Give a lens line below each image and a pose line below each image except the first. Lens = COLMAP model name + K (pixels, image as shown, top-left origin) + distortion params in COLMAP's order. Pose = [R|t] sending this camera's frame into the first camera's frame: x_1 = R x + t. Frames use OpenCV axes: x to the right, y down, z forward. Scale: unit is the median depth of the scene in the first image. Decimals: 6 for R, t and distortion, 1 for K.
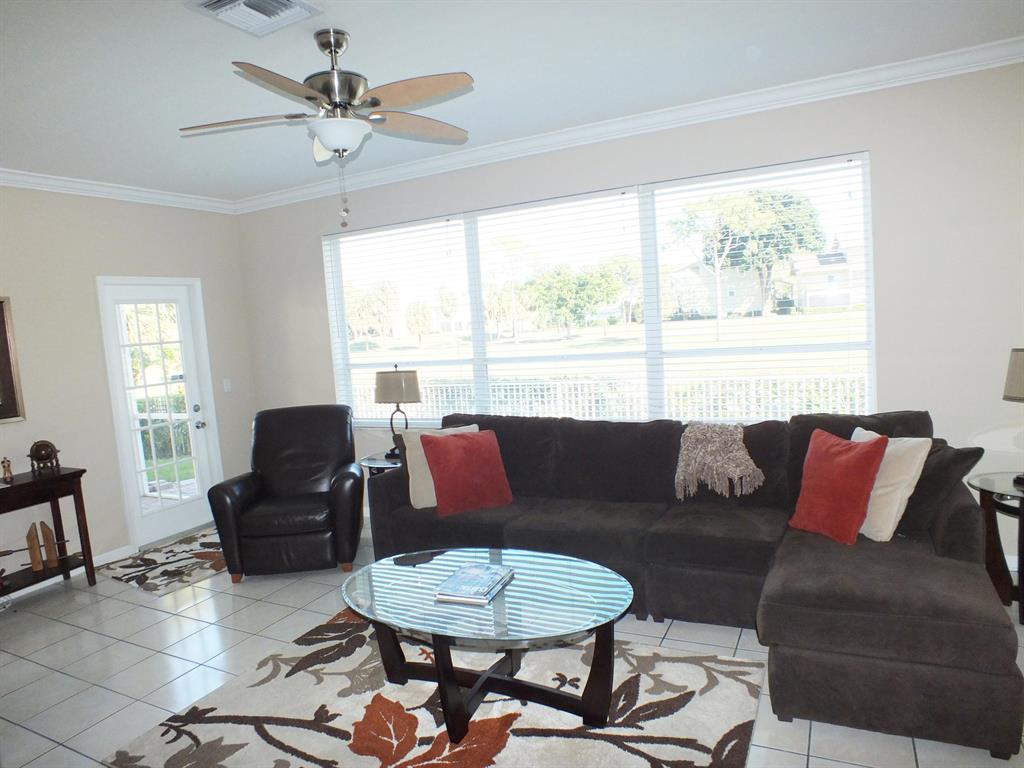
lens RADIAL K [[649.1, 0, 510.2], [0, 649.1, 400.9], [0, 0, 1]] dist [-0.084181, 0.028423]
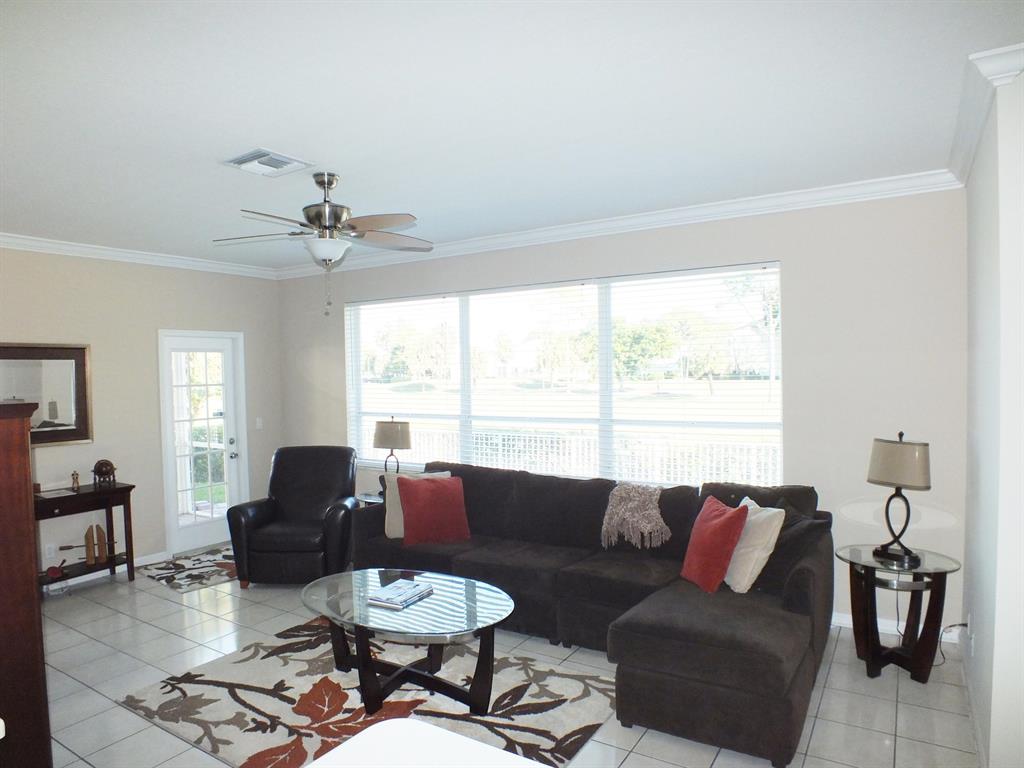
lens RADIAL K [[649.1, 0, 502.9], [0, 649.1, 407.5], [0, 0, 1]] dist [-0.084181, 0.028423]
pose [[0.993373, 0.058943, -0.098675, 0.160227], [-0.064838, 0.996230, -0.057644, -0.019527], [0.094905, 0.063660, 0.993449, -0.182012]]
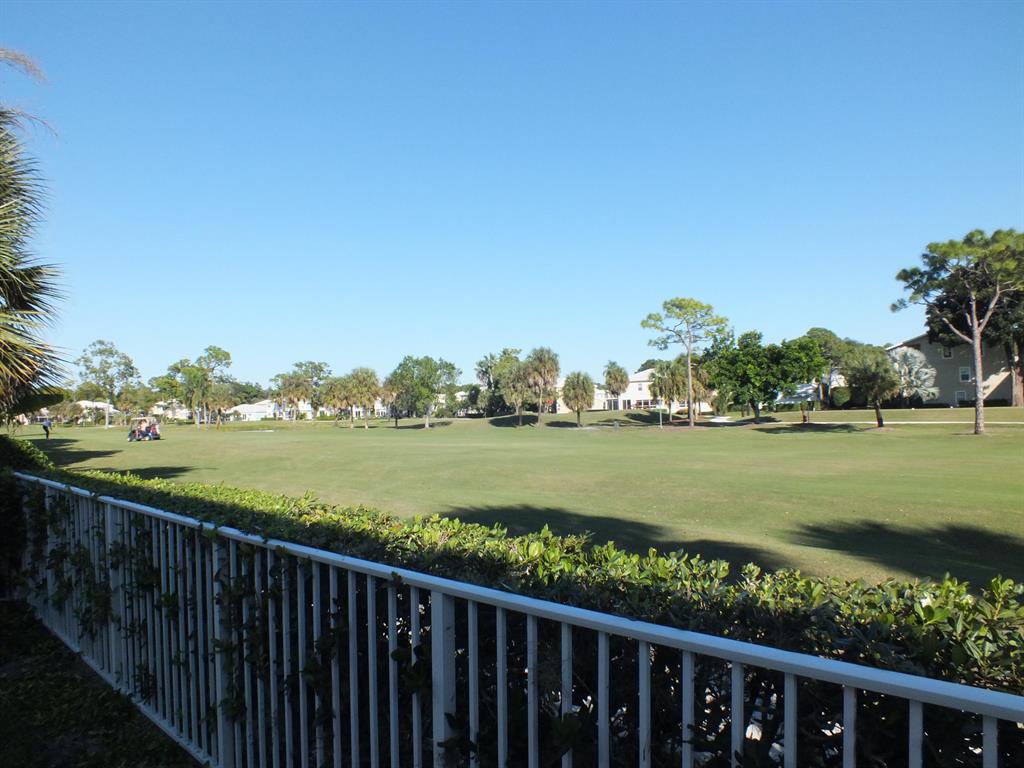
lens RADIAL K [[649.1, 0, 510.9], [0, 649.1, 386.7], [0, 0, 1]] dist [-0.084181, 0.028423]
pose [[0.964250, 0.035205, -0.262646, 0.037287], [-0.072744, 0.988226, -0.134604, -0.168856], [0.254815, 0.148898, 0.955457, 2.321482]]
